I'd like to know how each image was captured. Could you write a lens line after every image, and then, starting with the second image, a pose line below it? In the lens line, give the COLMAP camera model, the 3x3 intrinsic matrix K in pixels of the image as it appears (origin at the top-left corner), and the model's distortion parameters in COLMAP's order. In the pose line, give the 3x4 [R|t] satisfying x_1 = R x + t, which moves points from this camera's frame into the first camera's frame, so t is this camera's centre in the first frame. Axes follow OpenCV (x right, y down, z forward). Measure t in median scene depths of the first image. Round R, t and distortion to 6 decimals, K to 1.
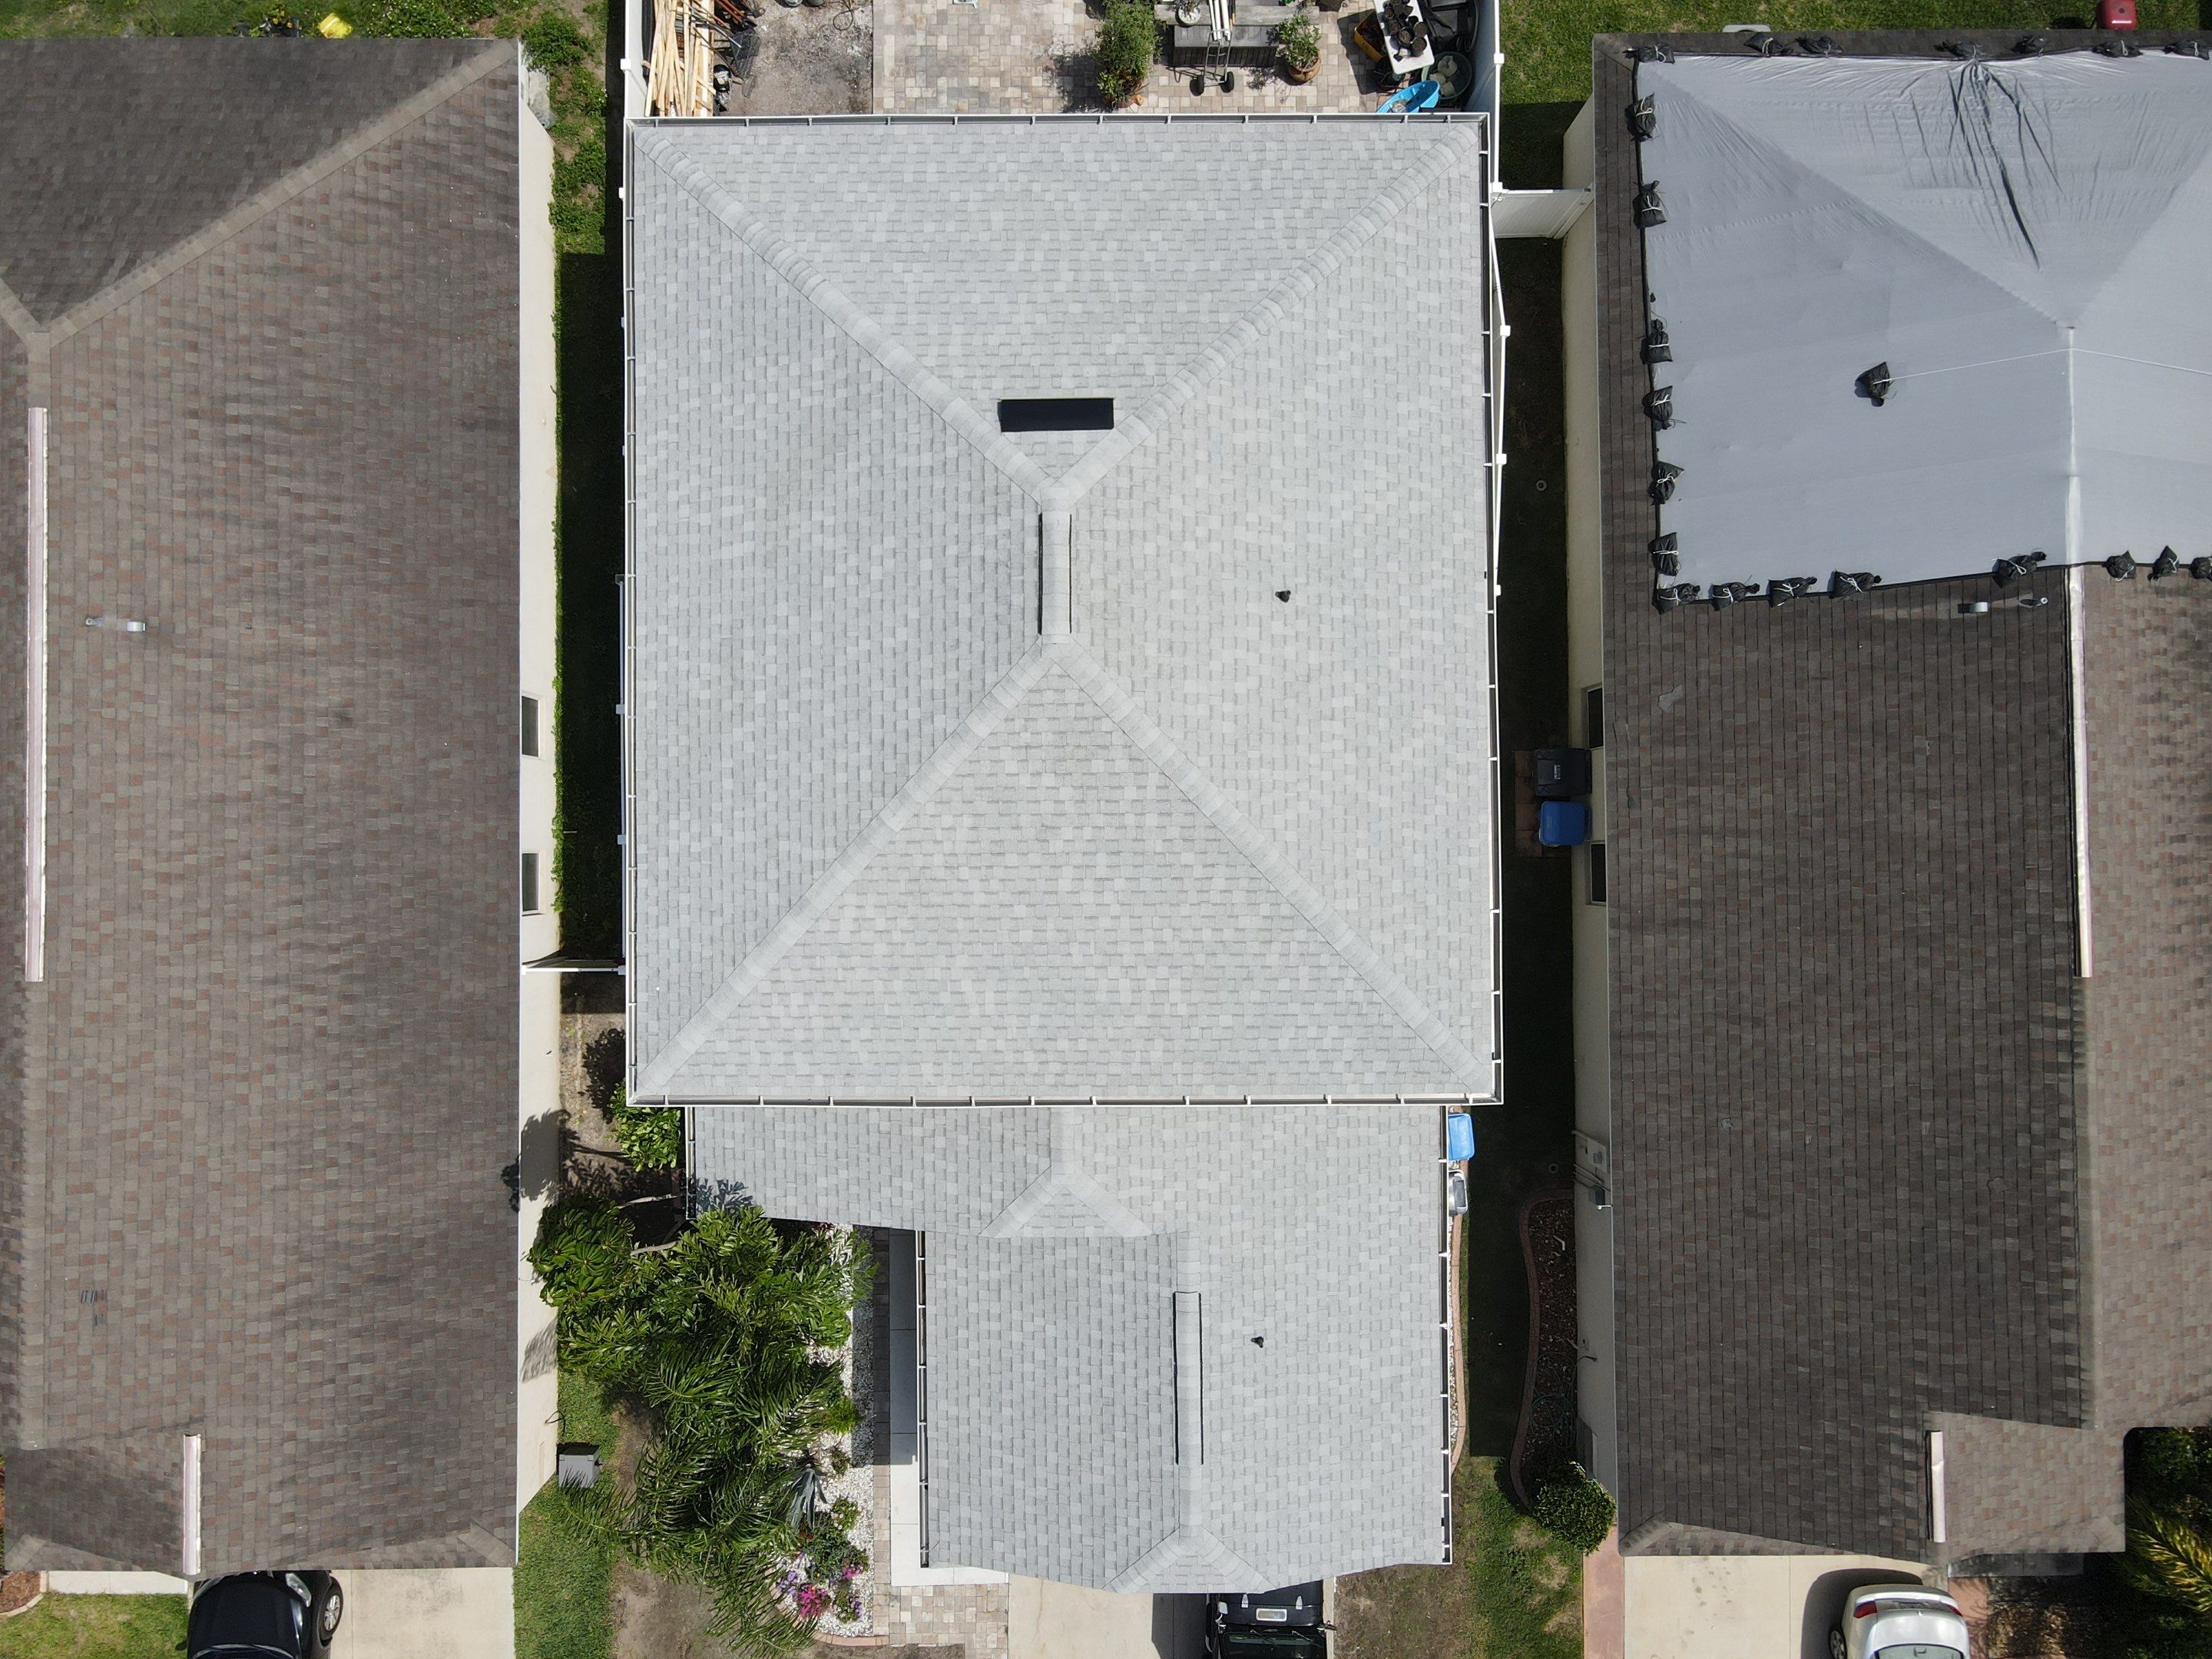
lens RADIAL K [[1625.9, 0, 1086.2], [0, 1625.9, 807.3], [0, 0, 1]] dist [-0.002318, 0.029169]
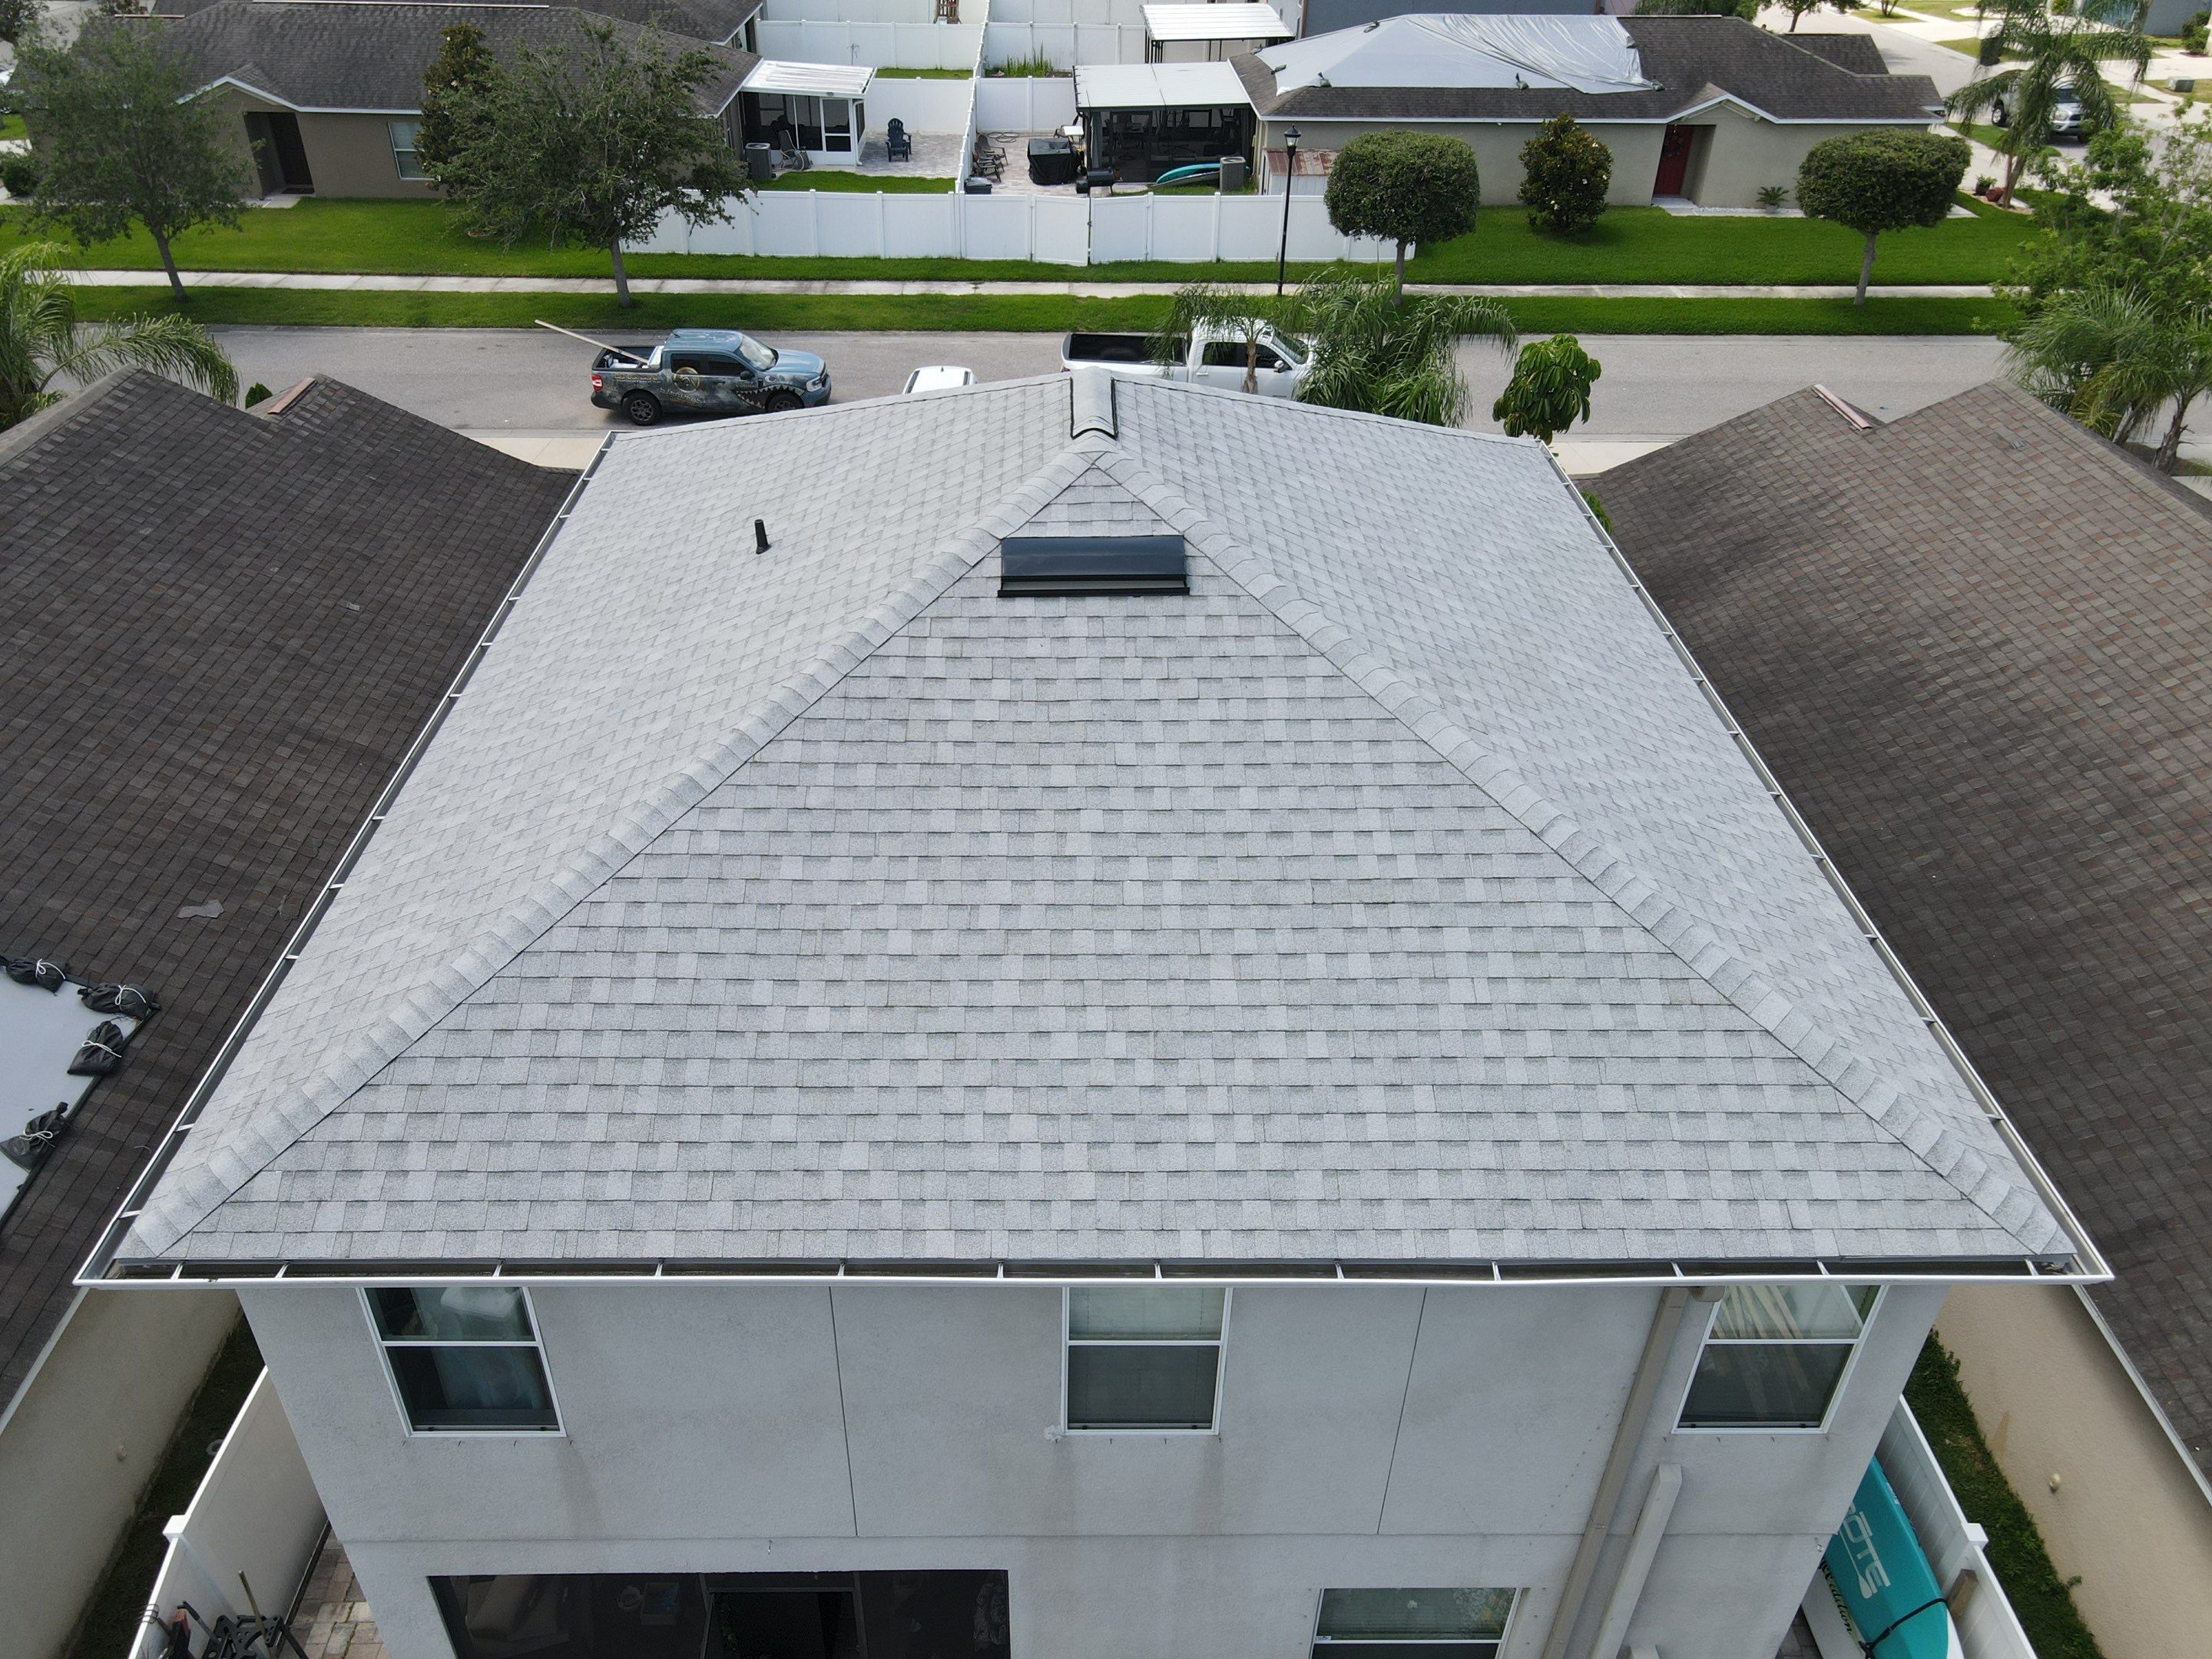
lens RADIAL K [[1625.9, 0, 1078.6], [0, 1625.9, 836.7], [0, 0, 1]] dist [-0.002318, 0.029169]
pose [[-0.999875, -0.010688, -0.011682, -0.005017], [-0.004004, -0.543107, 0.839654, -0.678456], [-0.015319, 0.839595, 0.542996, 0.634943]]
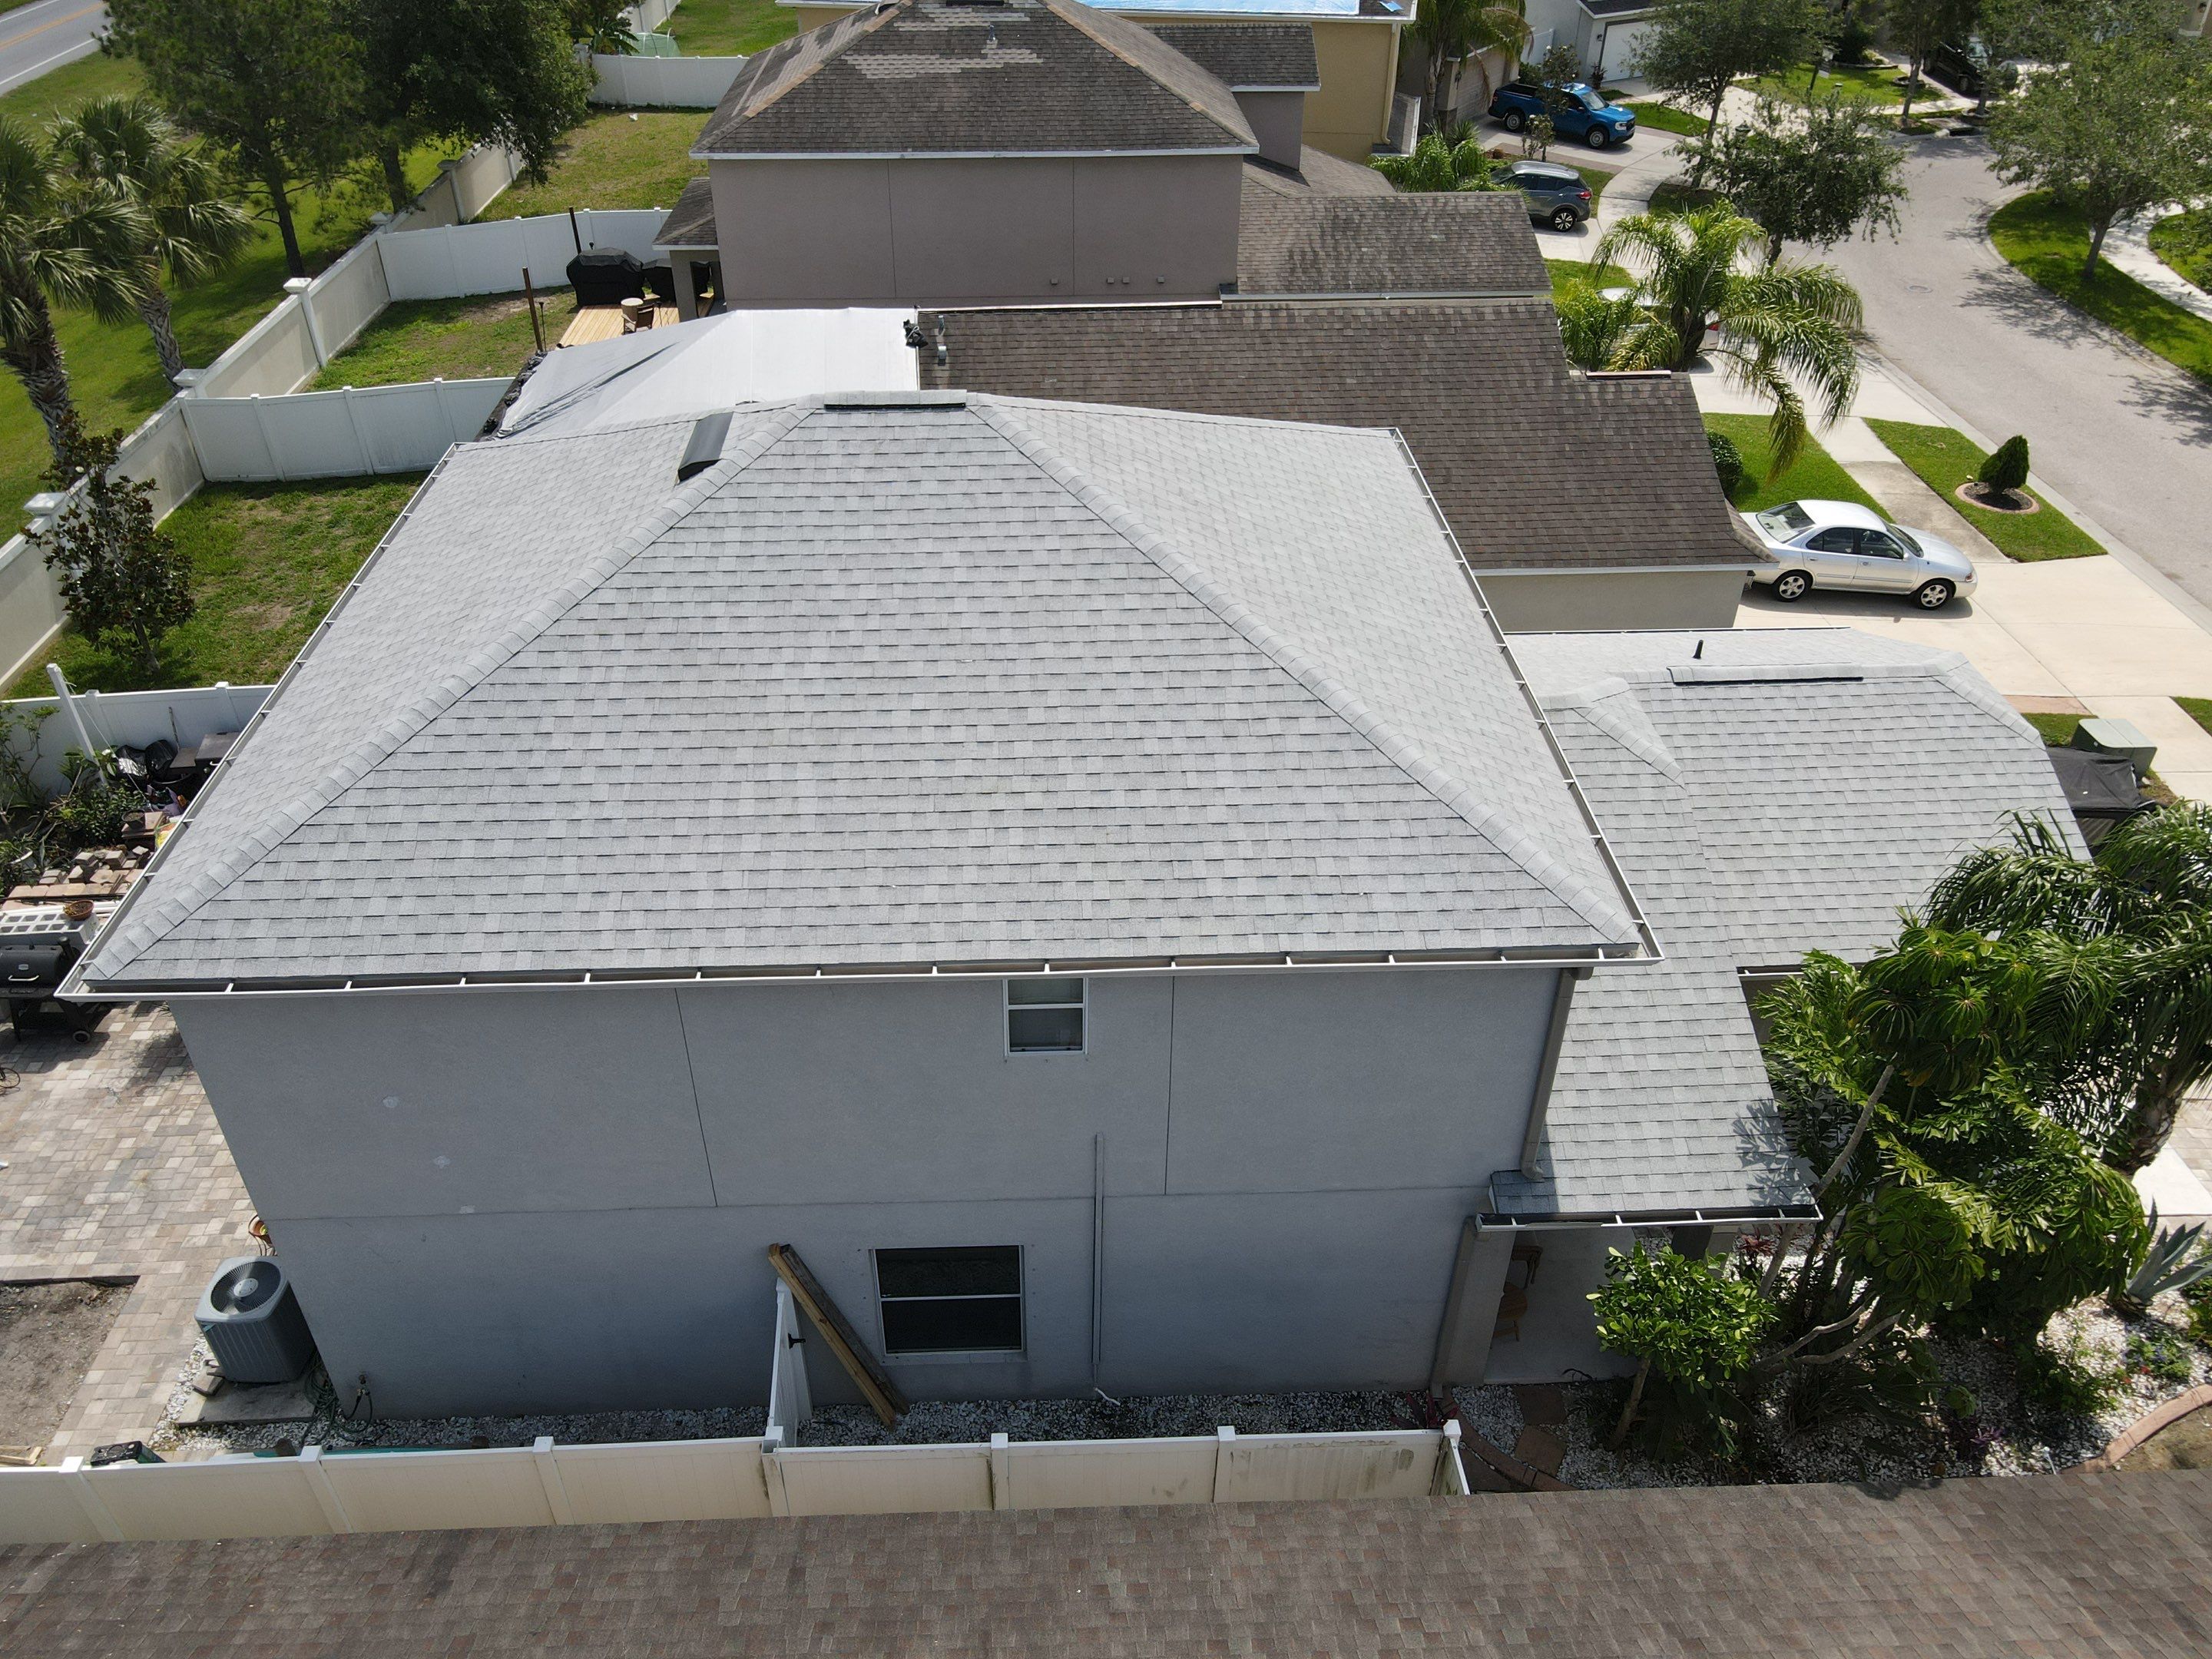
lens RADIAL K [[1625.9, 0, 1068.3], [0, 1625.9, 803.6], [0, 0, 1]] dist [-0.002318, 0.029169]
pose [[-0.023776, -0.572174, 0.819788, -0.706298], [0.999369, 0.008043, 0.034598, -0.064981], [-0.026390, 0.820093, 0.571622, 0.551638]]
